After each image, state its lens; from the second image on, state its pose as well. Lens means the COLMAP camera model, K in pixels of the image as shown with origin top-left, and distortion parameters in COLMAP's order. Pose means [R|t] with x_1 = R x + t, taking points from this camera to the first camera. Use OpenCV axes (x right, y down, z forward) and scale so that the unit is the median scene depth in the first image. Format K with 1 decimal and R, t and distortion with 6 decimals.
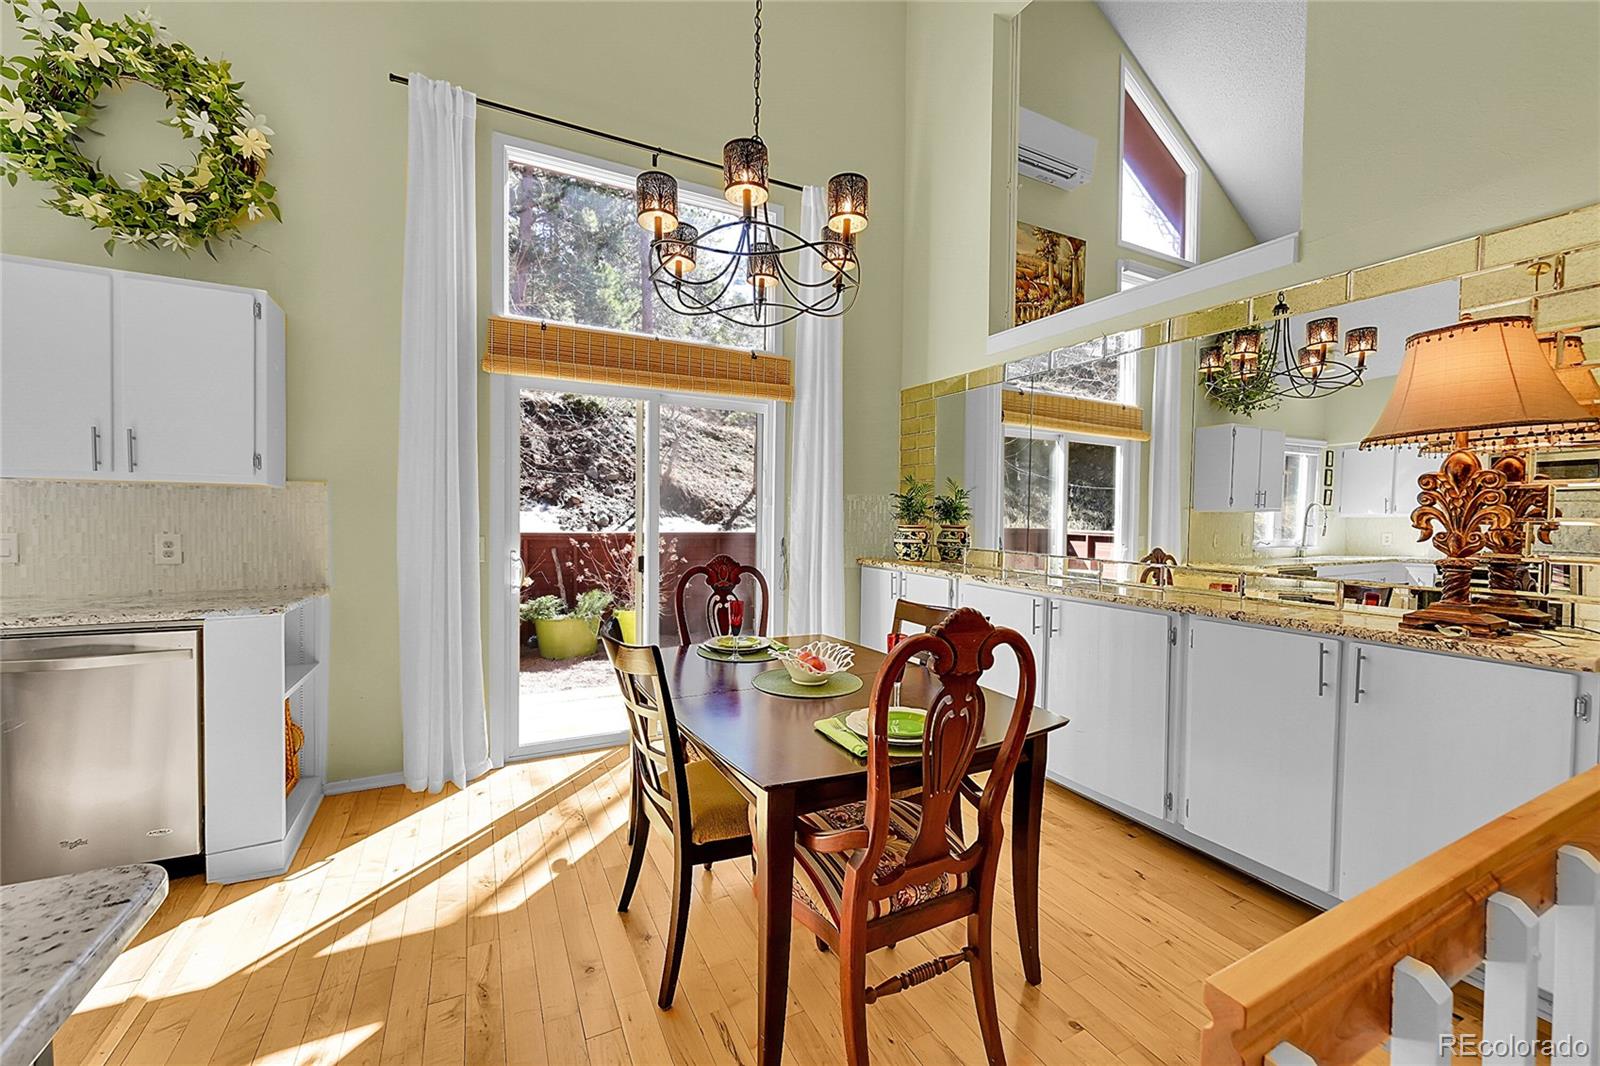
lens RADIAL K [[629.8, 0, 801.3], [0, 629.8, 530.6], [0, 0, 1]] dist [-0.000688, 0.000297]
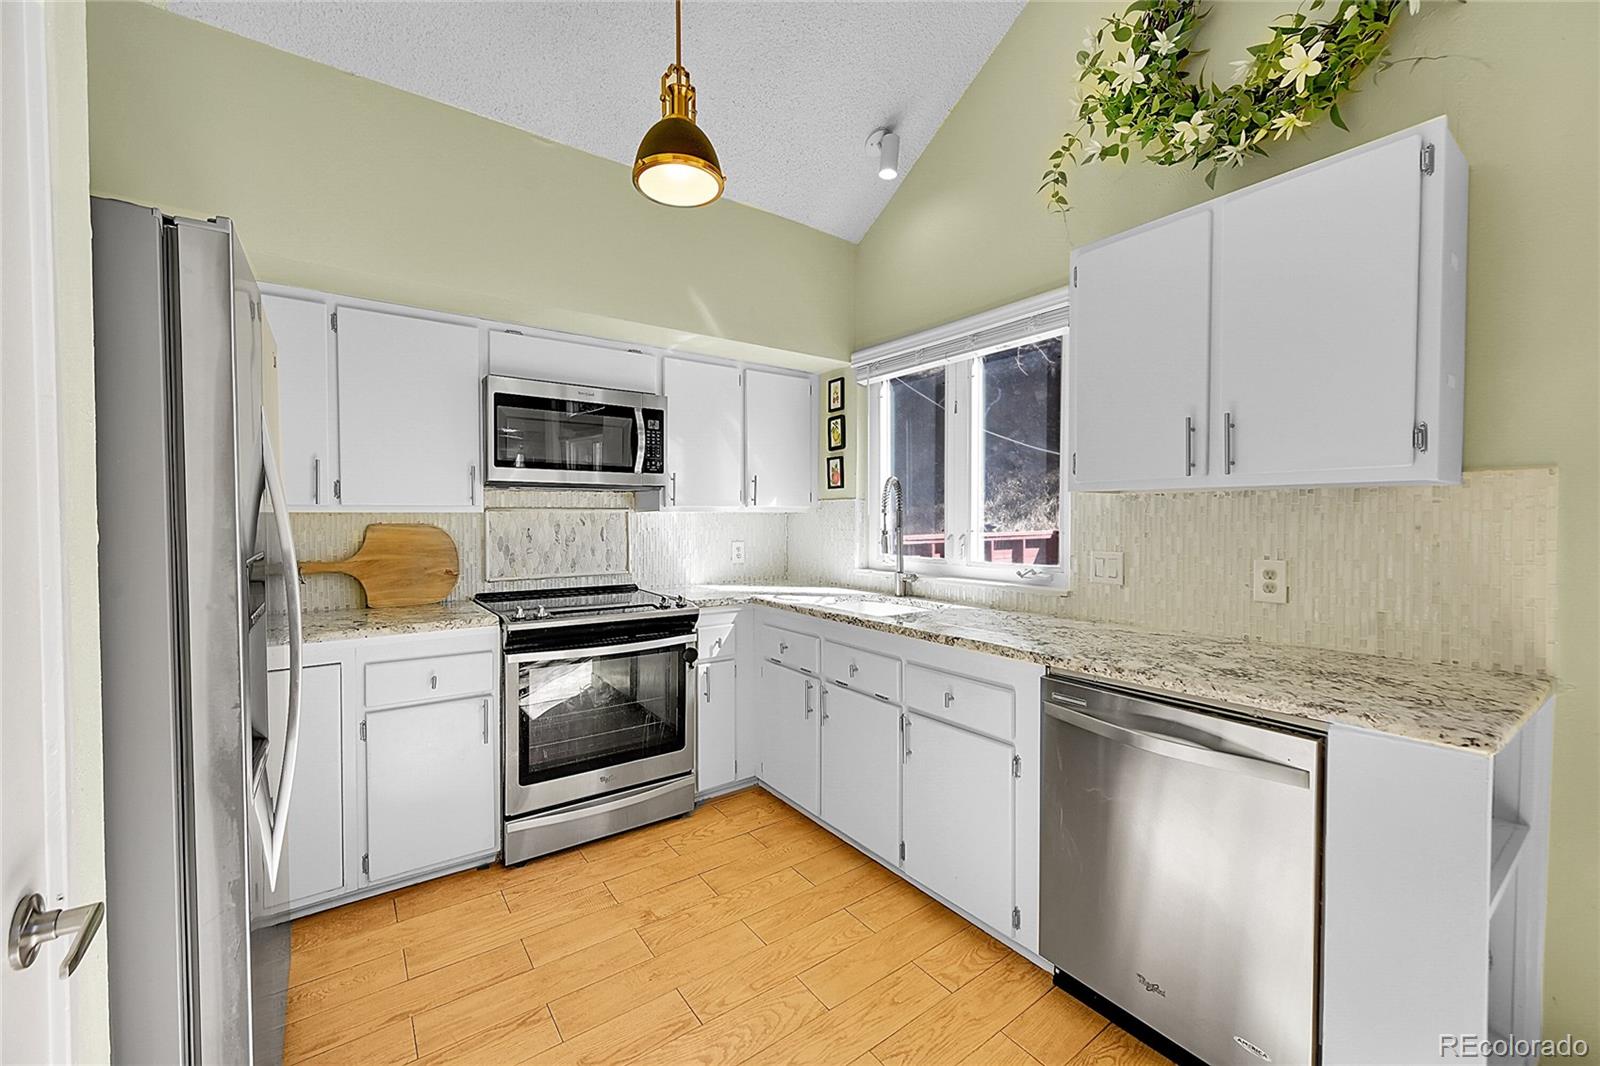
lens RADIAL K [[629.8, 0, 796.7], [0, 629.8, 534.4], [0, 0, 1]] dist [-0.000688, 0.000297]
pose [[0.152582, 0.011318, -0.988226, -0.405484], [-0.016072, 0.999831, 0.008970, -0.022092], [0.988160, 0.014514, 0.152738, 0.382753]]
